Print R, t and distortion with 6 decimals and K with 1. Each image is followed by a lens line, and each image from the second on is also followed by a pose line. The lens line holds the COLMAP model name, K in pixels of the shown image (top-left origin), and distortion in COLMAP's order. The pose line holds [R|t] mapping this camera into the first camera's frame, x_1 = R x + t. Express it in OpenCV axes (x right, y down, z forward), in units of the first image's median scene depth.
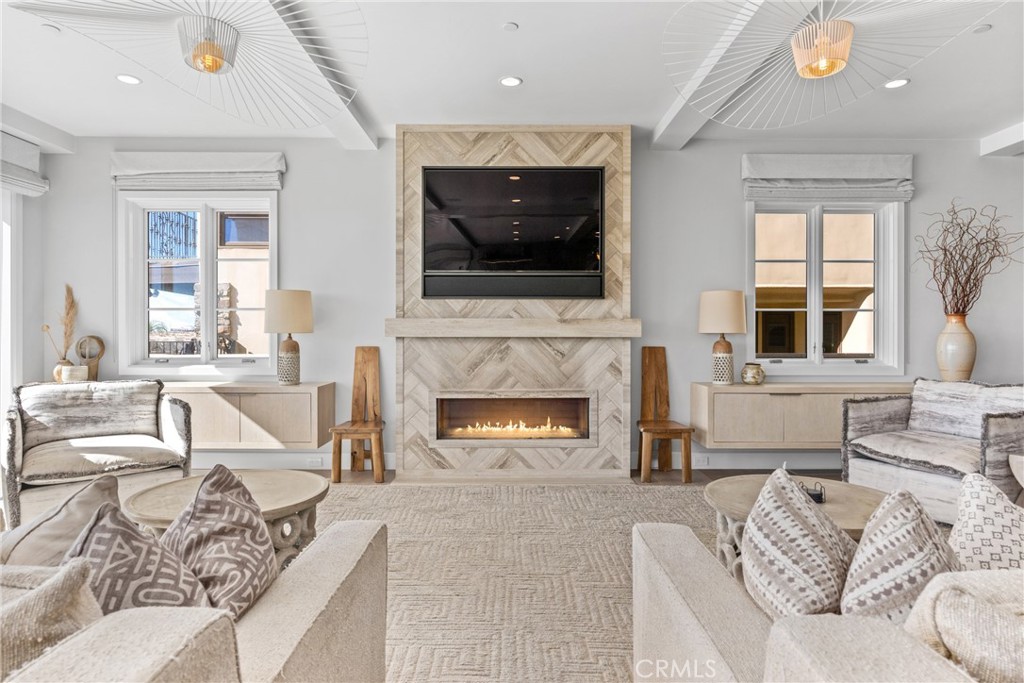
lens RADIAL K [[575.2, 0, 512.0], [0, 575.2, 341.5], [0, 0, 1]] dist [-0.006922, 0.000587]
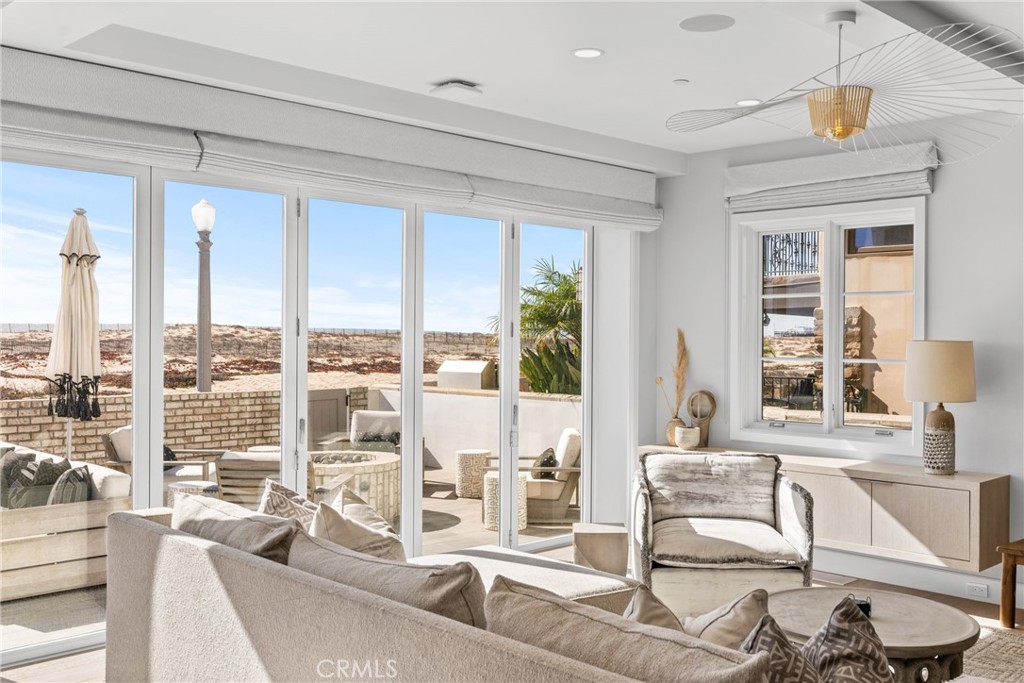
lens RADIAL K [[985.1, 0, 512.0], [0, 985.1, 341.5], [0, 0, 1]] dist [0.012064, -0.011076]
pose [[0.698822, 0.003283, -0.715288, 0.142672], [-0.012282, 0.999897, -0.007411, -0.090971], [0.715190, 0.013964, 0.698790, -0.286762]]
